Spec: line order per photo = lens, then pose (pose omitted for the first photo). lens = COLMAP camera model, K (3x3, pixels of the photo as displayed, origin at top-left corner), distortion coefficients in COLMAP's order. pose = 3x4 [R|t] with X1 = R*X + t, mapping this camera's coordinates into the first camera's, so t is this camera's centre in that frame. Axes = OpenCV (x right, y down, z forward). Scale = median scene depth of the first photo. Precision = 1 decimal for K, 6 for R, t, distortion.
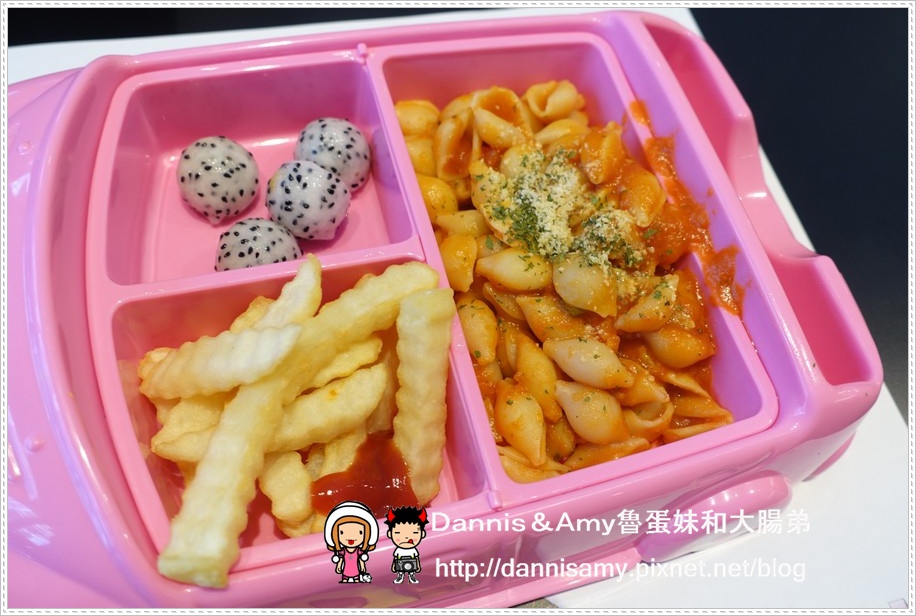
lens RADIAL K [[793.1, 0, 456.8], [0, 793.1, 302.0], [0, 0, 1]] dist [-0.013660, 0.015156]
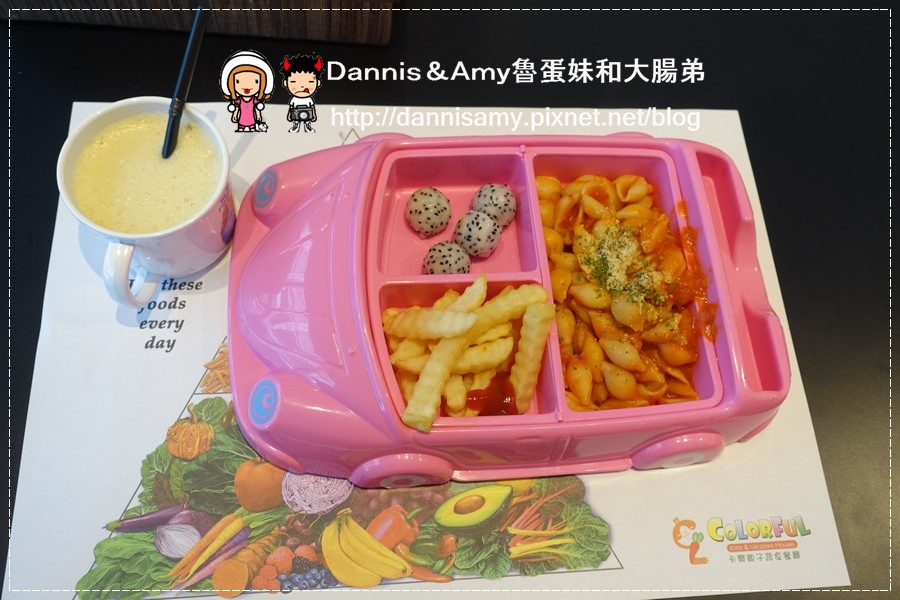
lens RADIAL K [[779.2, 0, 443.2], [0, 779.2, 301.0], [0, 0, 1]] dist [-0.013660, 0.015156]
pose [[0.981619, 0.162905, -0.099427, -0.076146], [-0.154677, 0.984254, 0.085549, -0.127614], [0.111797, -0.068598, 0.991361, -0.773035]]
